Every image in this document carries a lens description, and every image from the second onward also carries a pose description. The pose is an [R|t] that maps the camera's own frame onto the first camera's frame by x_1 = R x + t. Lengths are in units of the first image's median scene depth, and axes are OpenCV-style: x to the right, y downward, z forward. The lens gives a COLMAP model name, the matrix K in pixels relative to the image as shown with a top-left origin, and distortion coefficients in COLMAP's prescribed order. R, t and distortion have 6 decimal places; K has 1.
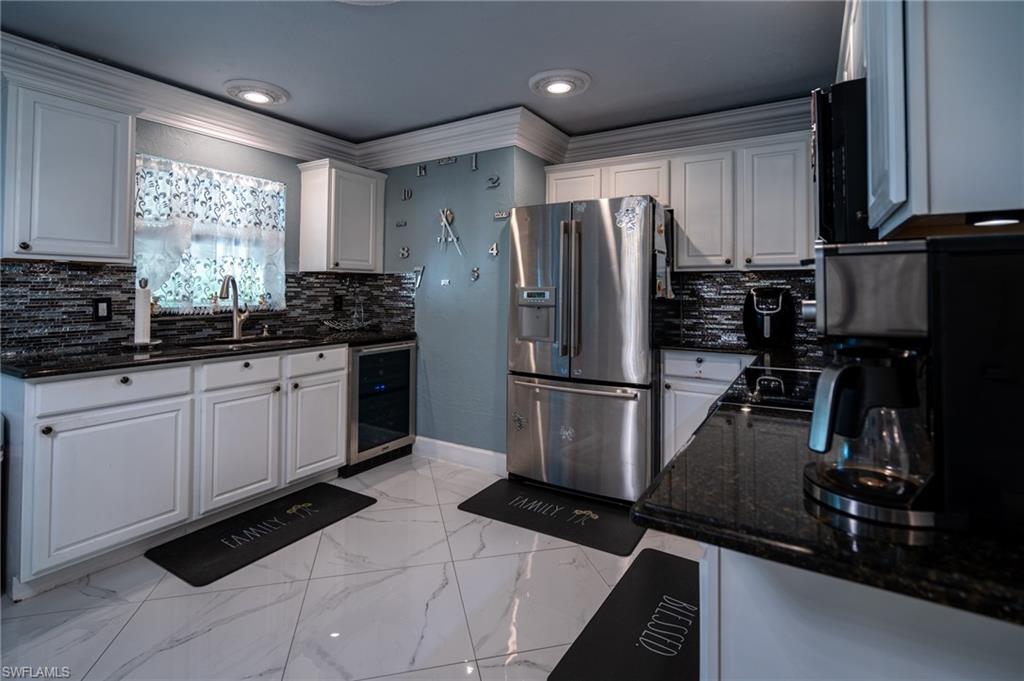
lens RADIAL K [[496.9, 0, 518.3], [0, 496.9, 305.7], [0, 0, 1]] dist [0.000083, 0.000999]
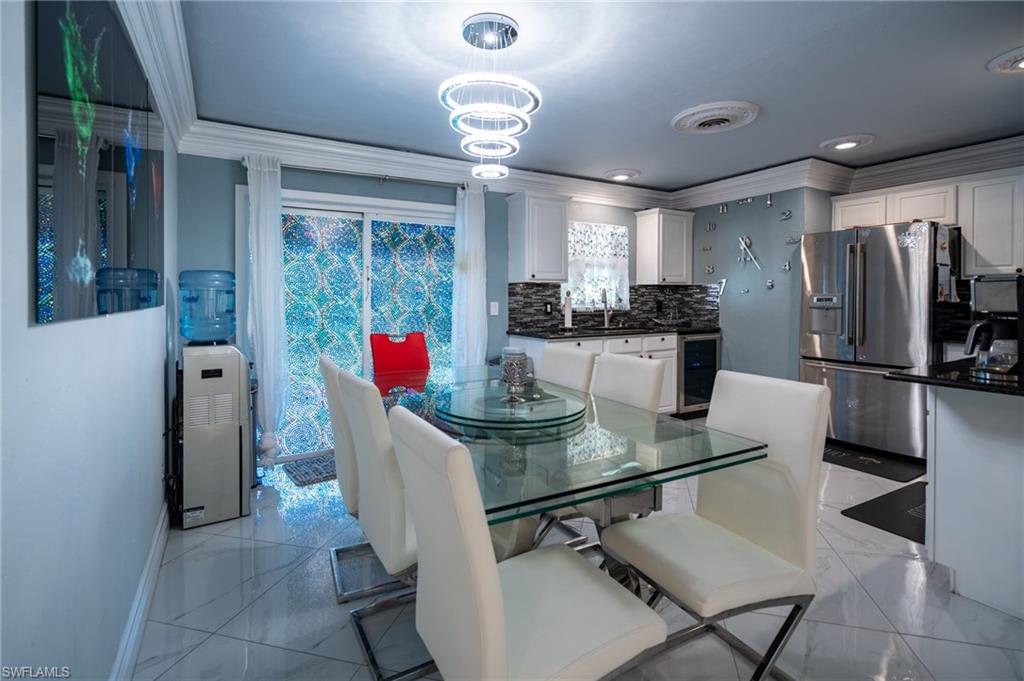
lens RADIAL K [[496.9, 0, 518.3], [0, 496.9, 305.7], [0, 0, 1]] dist [0.000083, 0.000999]
pose [[0.882149, 0.002484, -0.470965, -0.058622], [-0.009437, 0.999879, -0.012401, 0.017722], [0.470877, 0.015383, 0.882065, -0.536339]]
